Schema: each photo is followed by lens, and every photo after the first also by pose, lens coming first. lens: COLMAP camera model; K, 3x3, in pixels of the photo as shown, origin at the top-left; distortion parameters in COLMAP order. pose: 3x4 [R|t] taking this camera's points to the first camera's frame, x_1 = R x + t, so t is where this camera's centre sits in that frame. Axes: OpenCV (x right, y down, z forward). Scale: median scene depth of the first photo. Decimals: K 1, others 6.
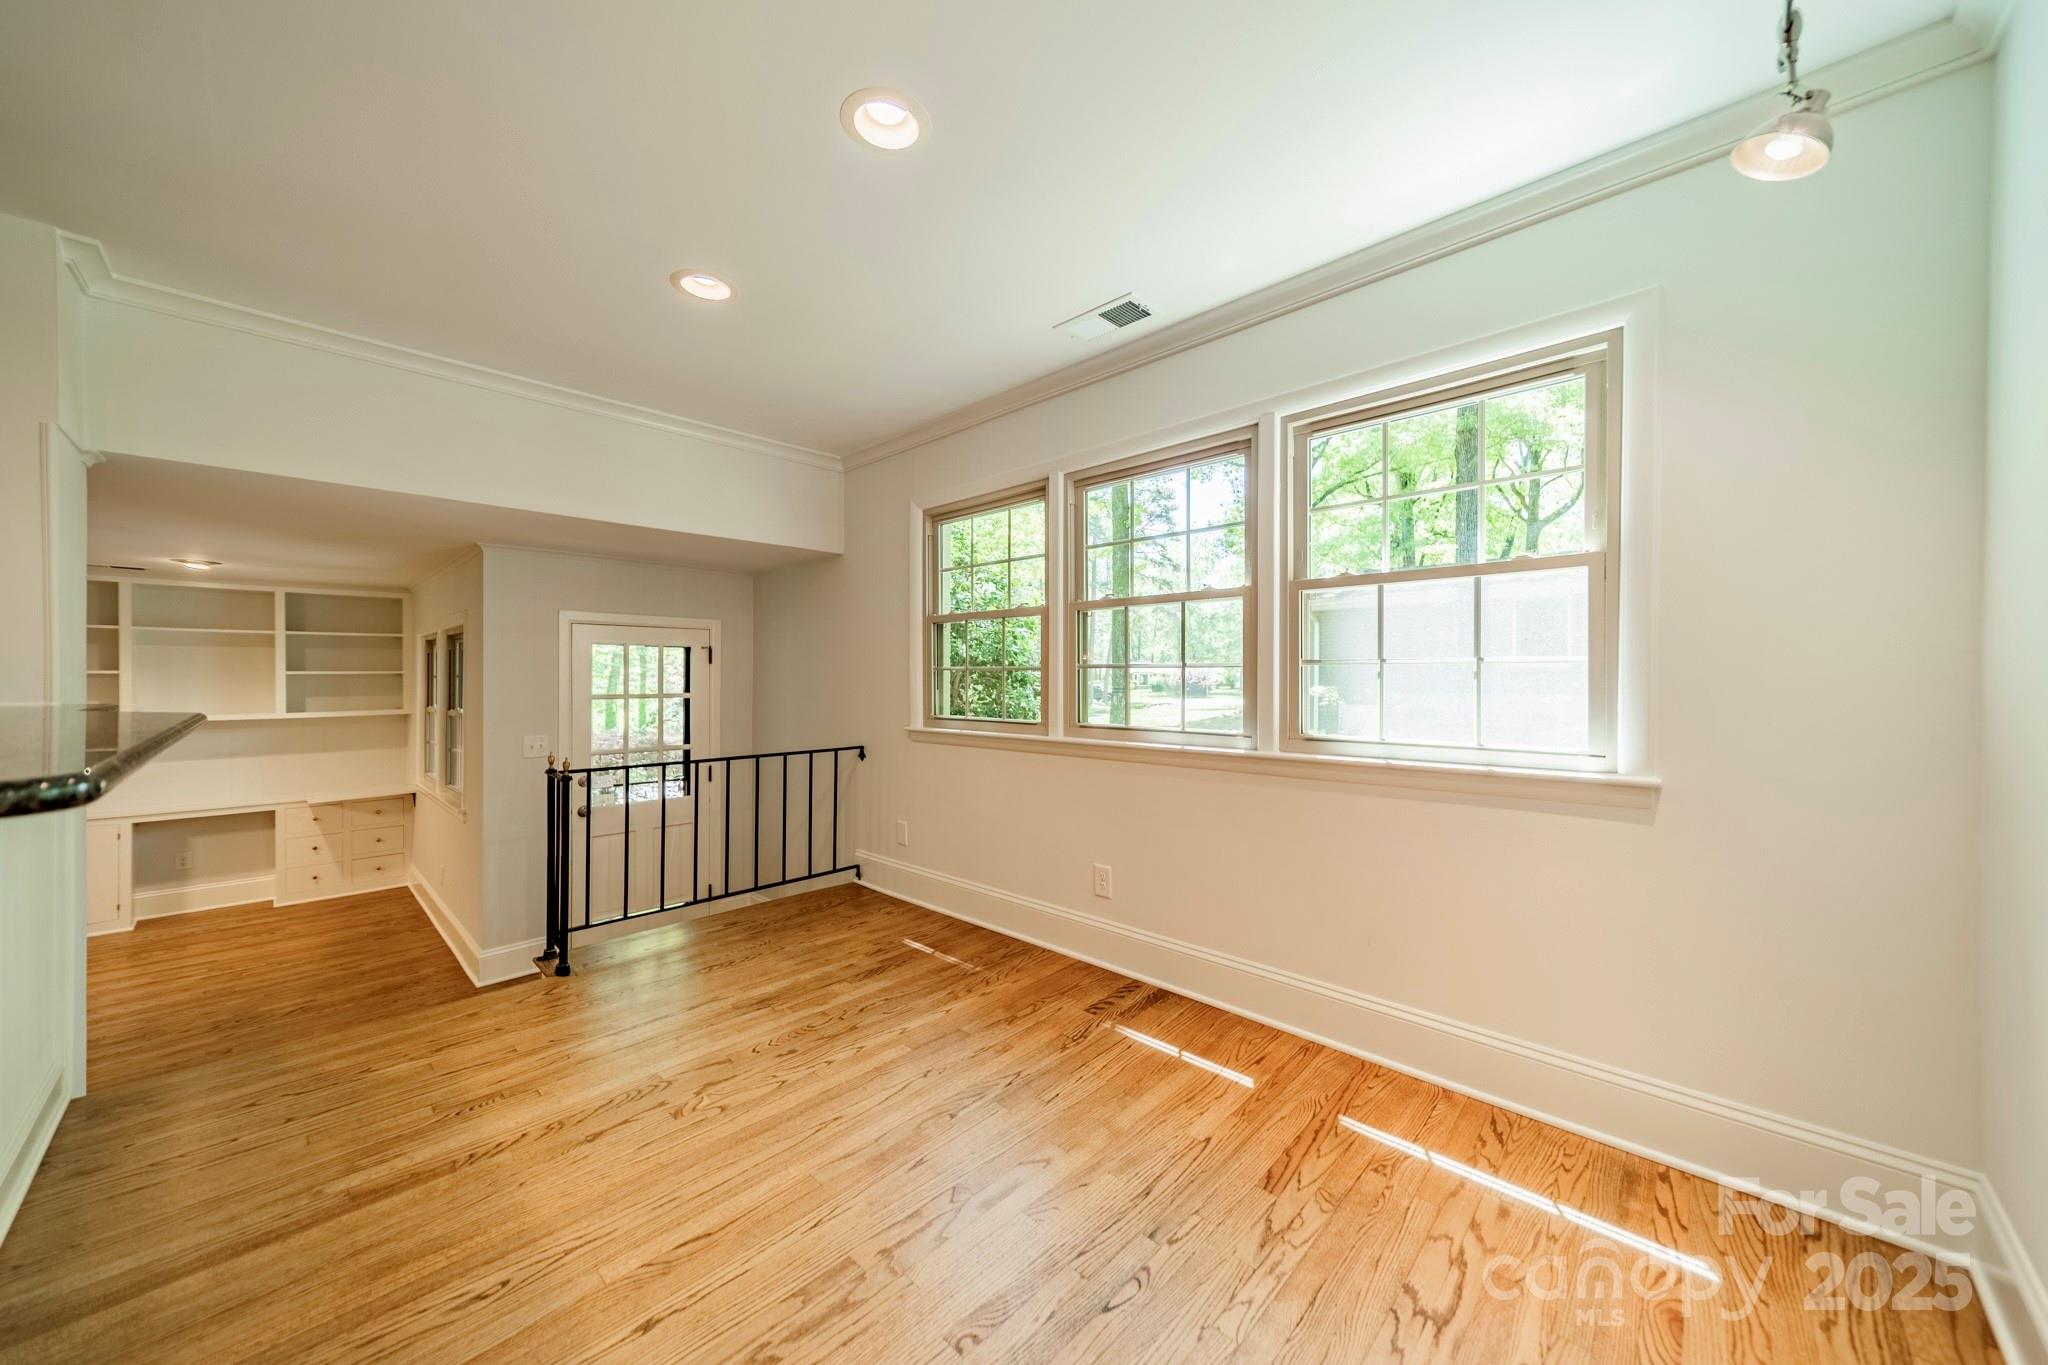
lens RADIAL K [[723.2, 0, 1024.6], [0, 723.2, 678.0], [0, 0, 1]] dist [0.006627, 0.000352]
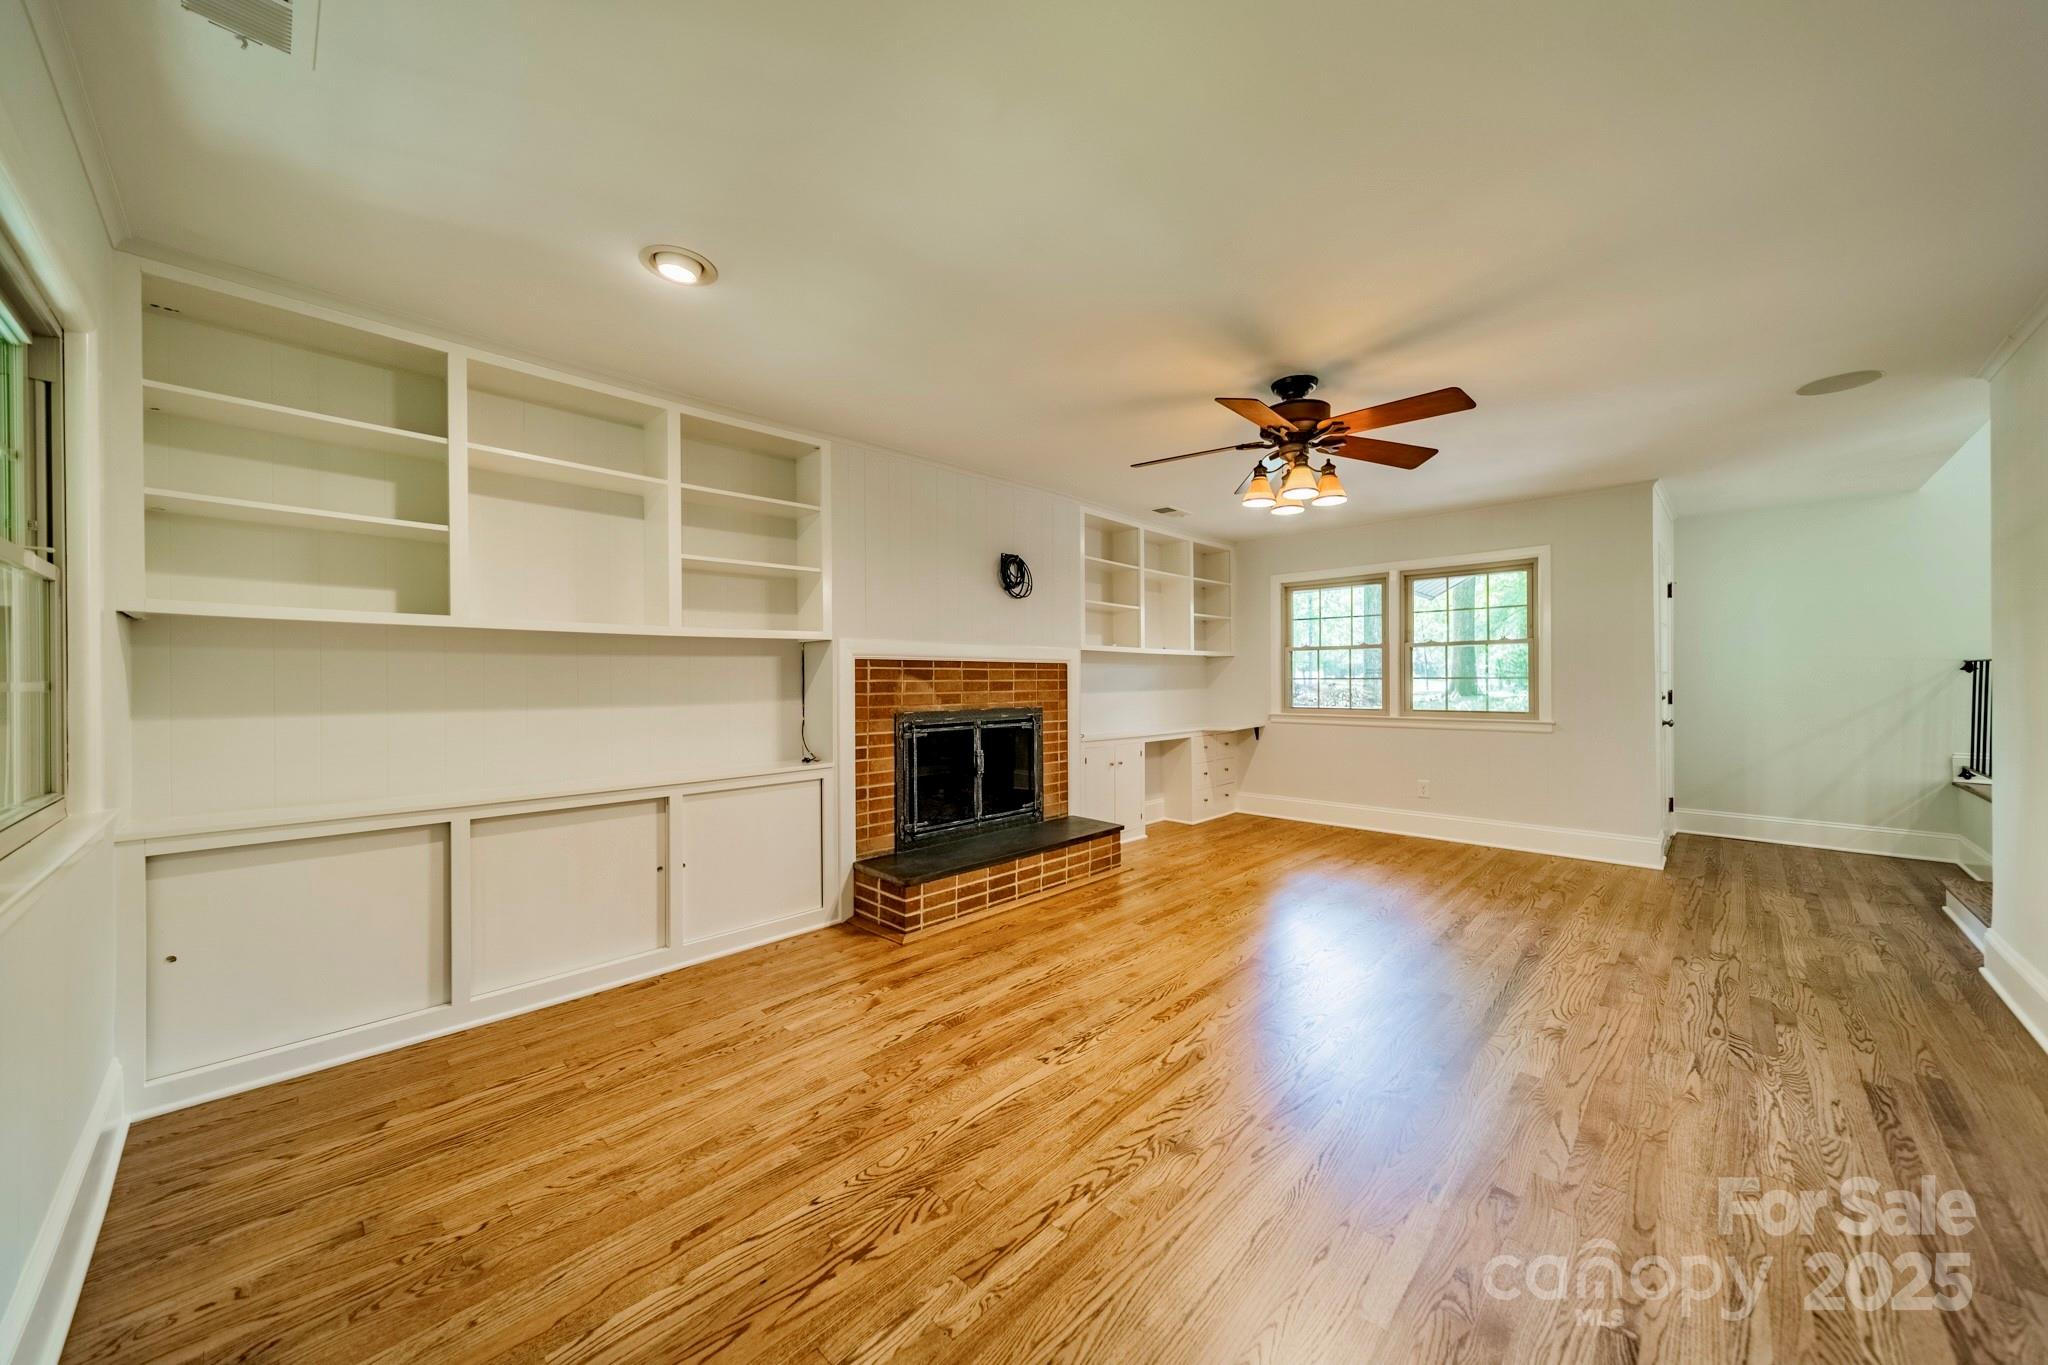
lens RADIAL K [[723.2, 0, 1029.9], [0, 723.2, 681.3], [0, 0, 1]] dist [0.006627, 0.000352]
pose [[0.999971, 0.000691, -0.007646, -1.261474], [-0.000607, 0.999940, 0.010904, 0.083037], [0.007653, -0.010899, 0.999911, -0.112275]]
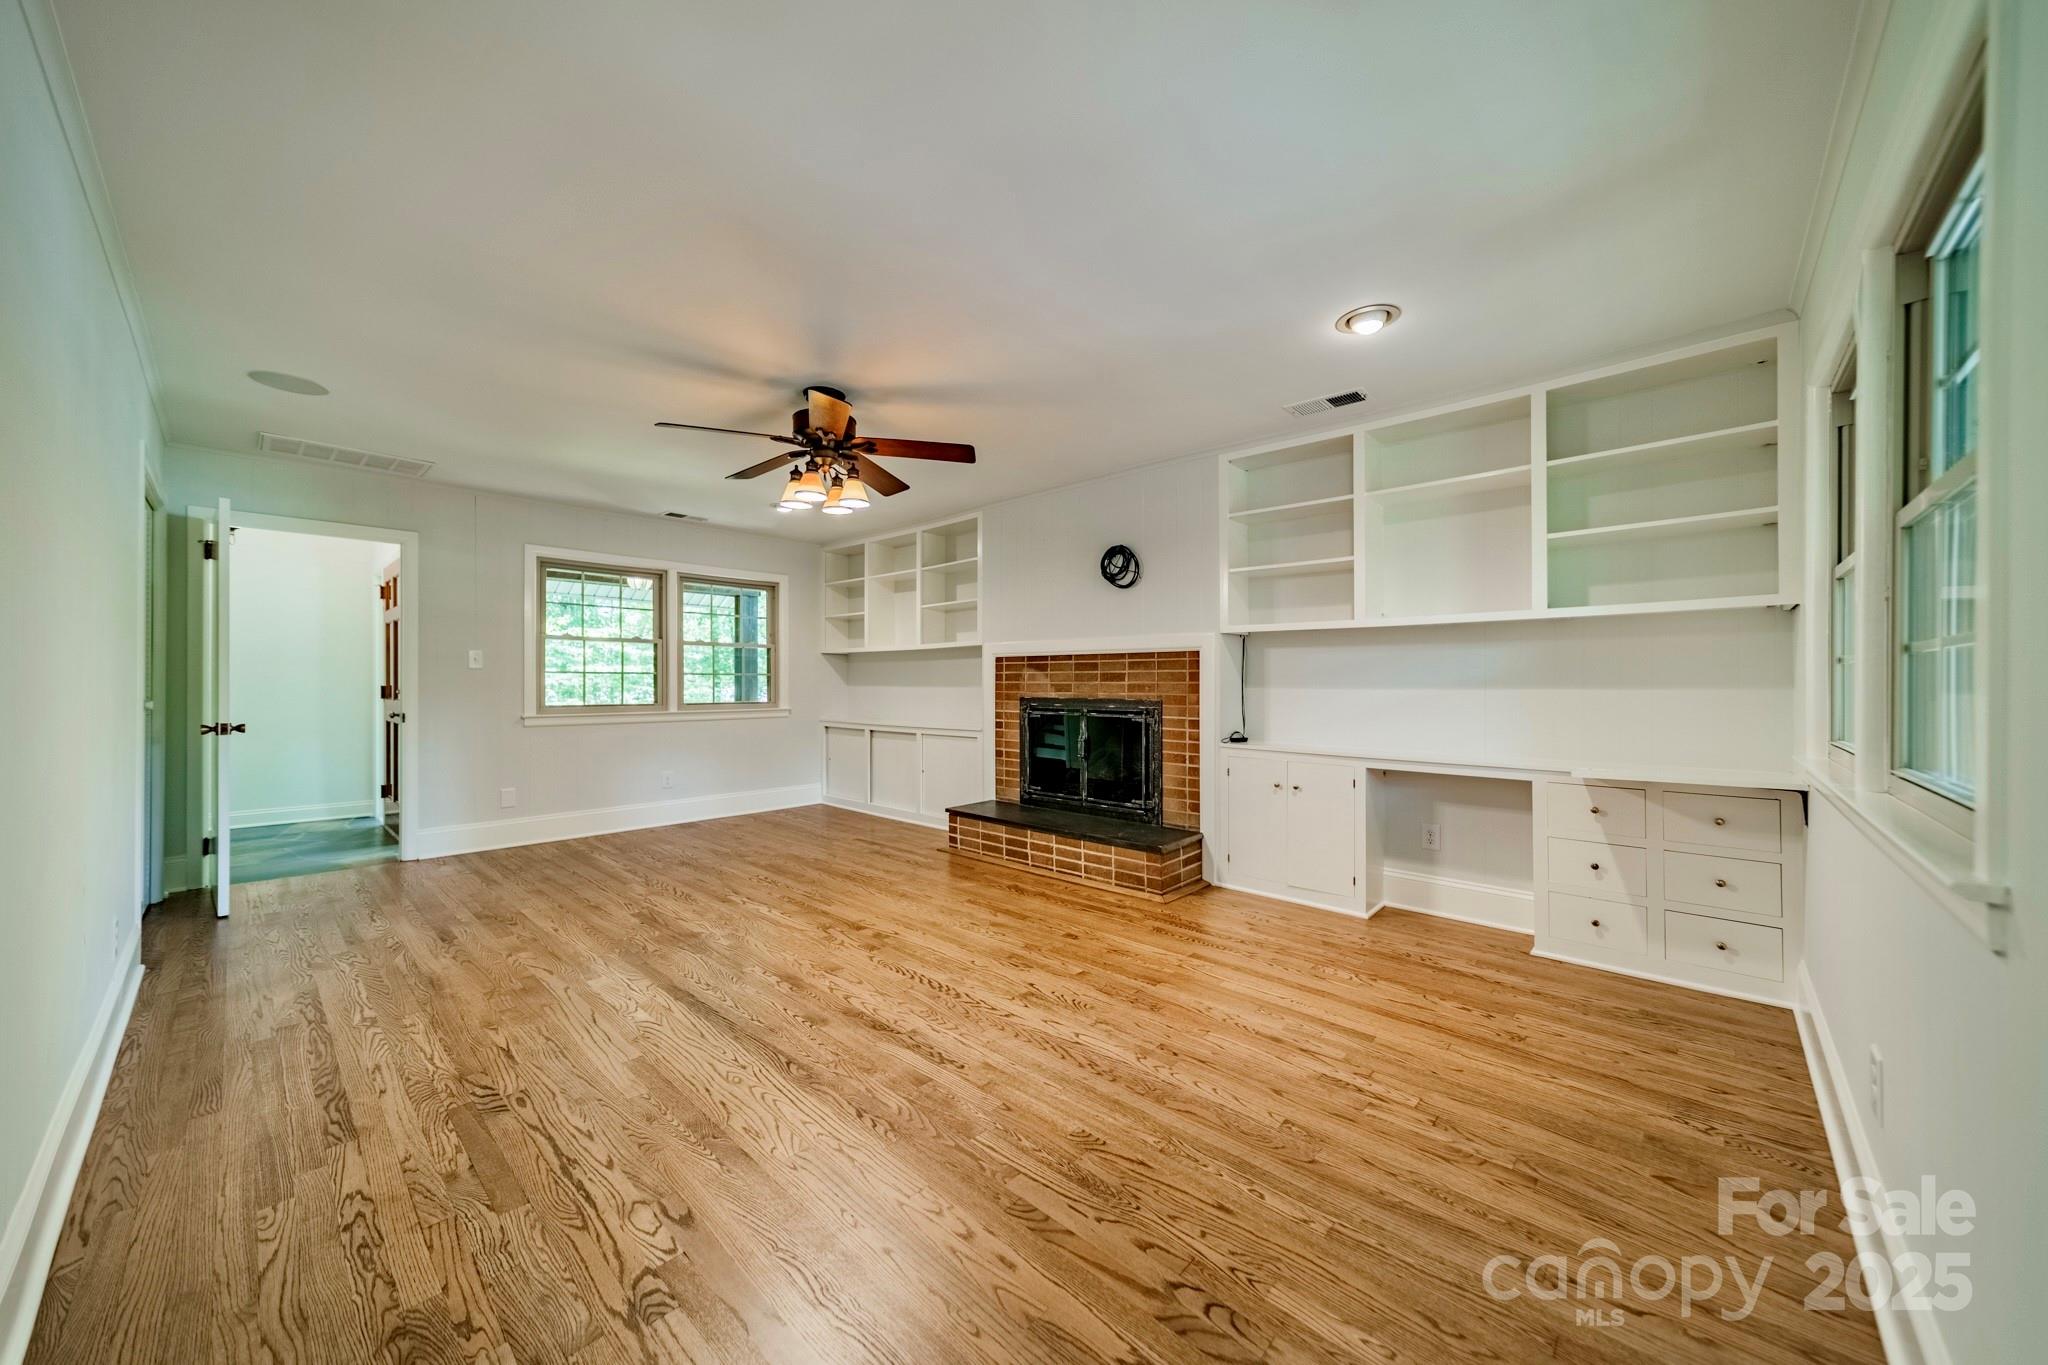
lens RADIAL K [[723.2, 0, 1026.7], [0, 723.2, 678.4], [0, 0, 1]] dist [0.006627, 0.000352]
pose [[0.013749, -0.000795, -0.999905, -0.466723], [0.006744, 0.999977, -0.000702, 0.098866], [0.999883, -0.006734, 0.013754, 0.595565]]
